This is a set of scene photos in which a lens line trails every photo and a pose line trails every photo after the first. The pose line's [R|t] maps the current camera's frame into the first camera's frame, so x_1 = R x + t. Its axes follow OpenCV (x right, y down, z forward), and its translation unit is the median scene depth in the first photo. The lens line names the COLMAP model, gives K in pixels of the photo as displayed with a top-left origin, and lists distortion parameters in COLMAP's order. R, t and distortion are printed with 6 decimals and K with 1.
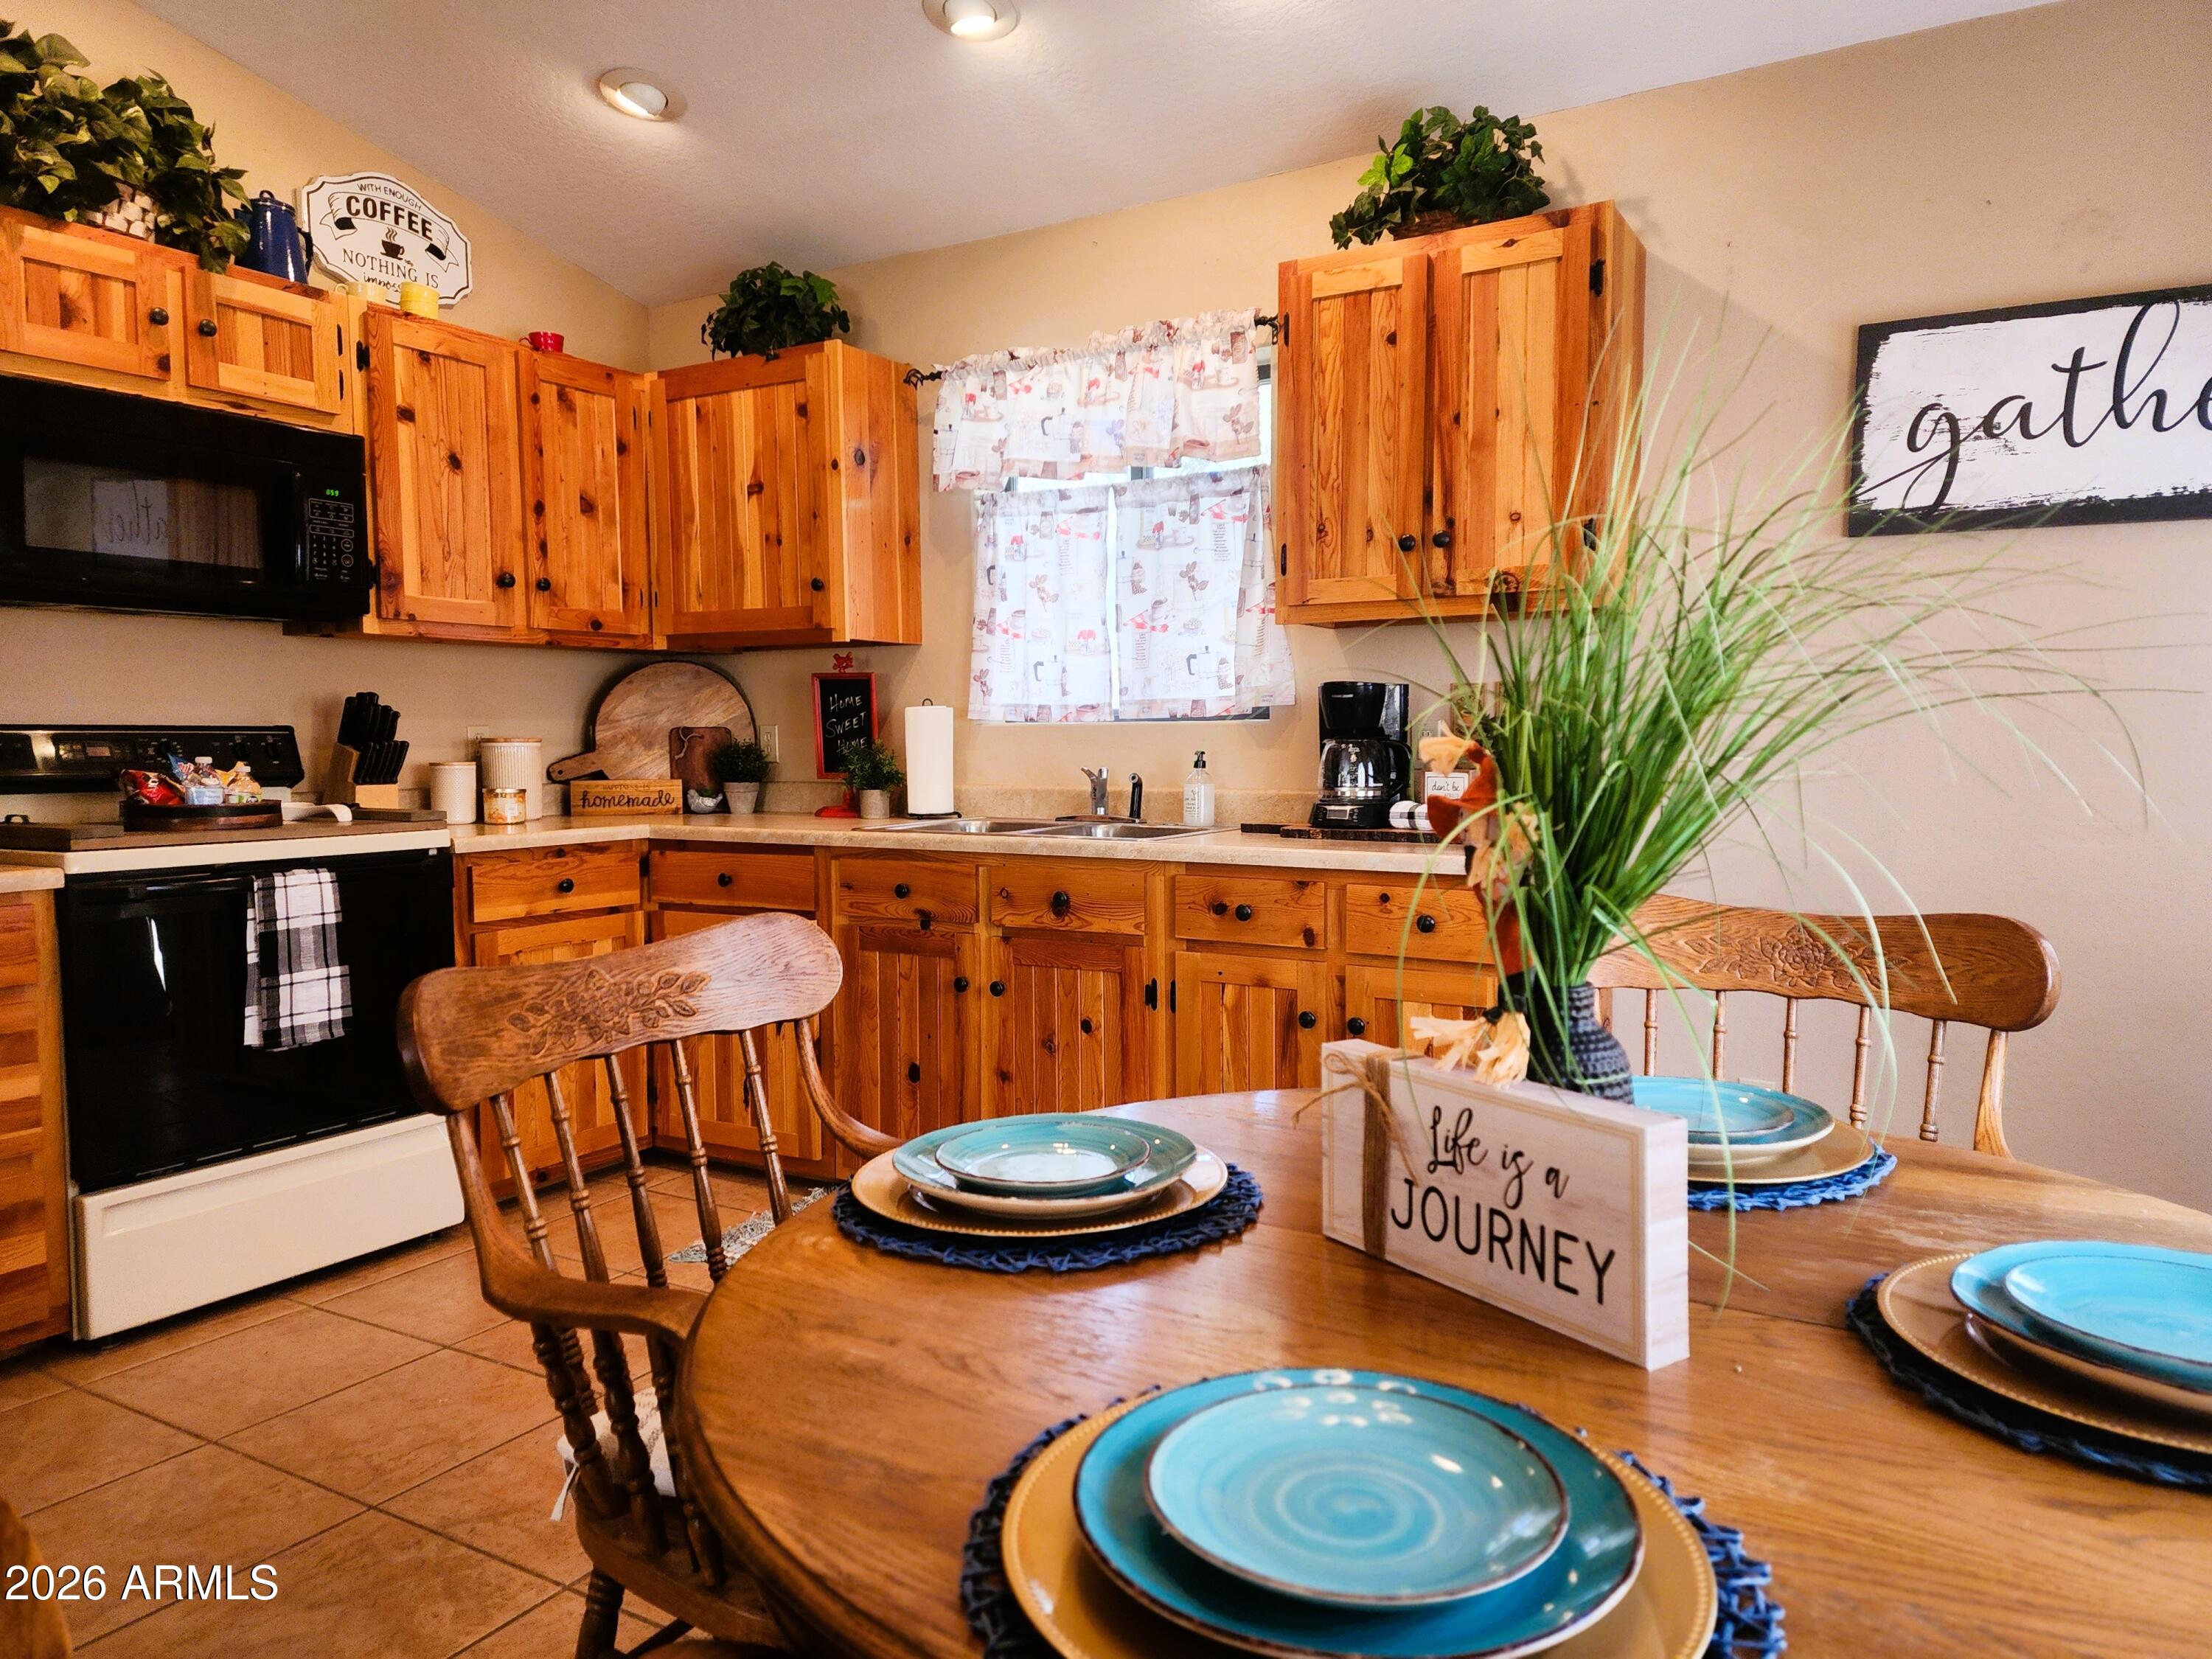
lens RADIAL K [[1436.5, 0, 1138.9], [0, 1436.5, 813.6], [0, 0, 1]] dist [0.082958, -0.061520]
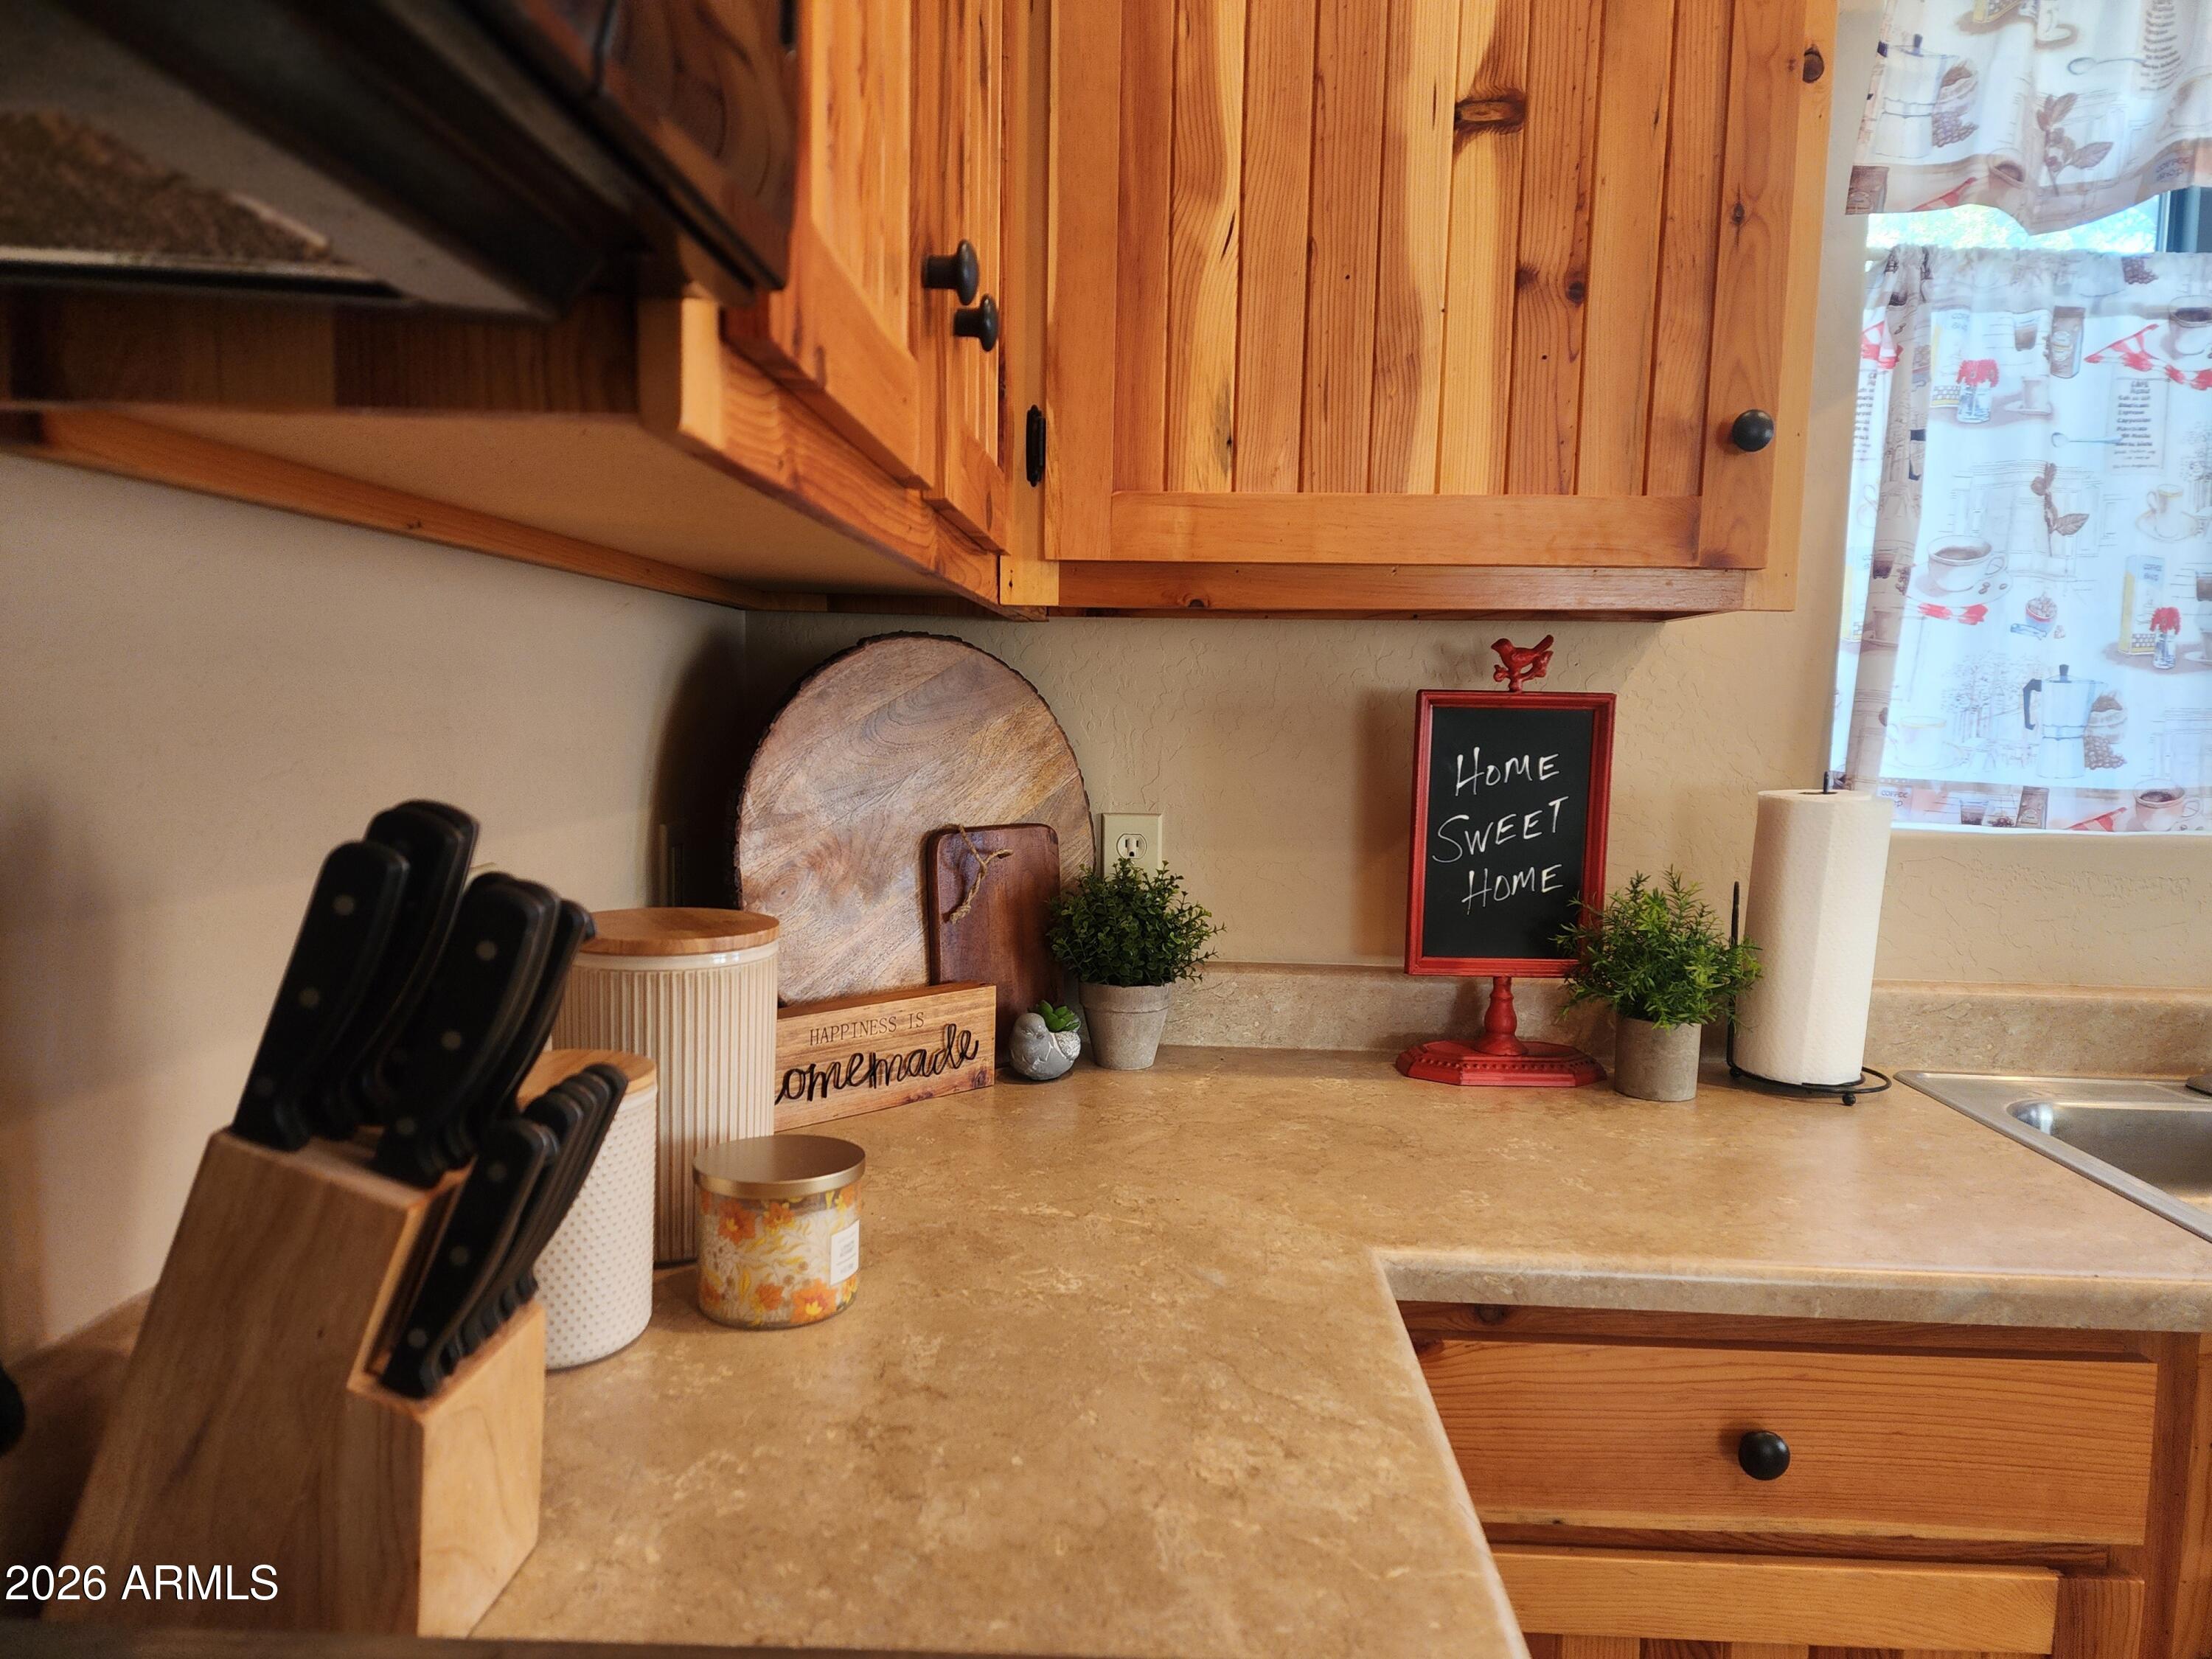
lens RADIAL K [[1436.5, 0, 1093.5], [0, 1436.5, 820.3], [0, 0, 1]] dist [0.082958, -0.061520]
pose [[0.892045, -0.015019, 0.451697, -0.563074], [0.003323, 0.999639, 0.026676, -0.090123], [-0.451934, -0.022295, 0.891773, 0.862707]]
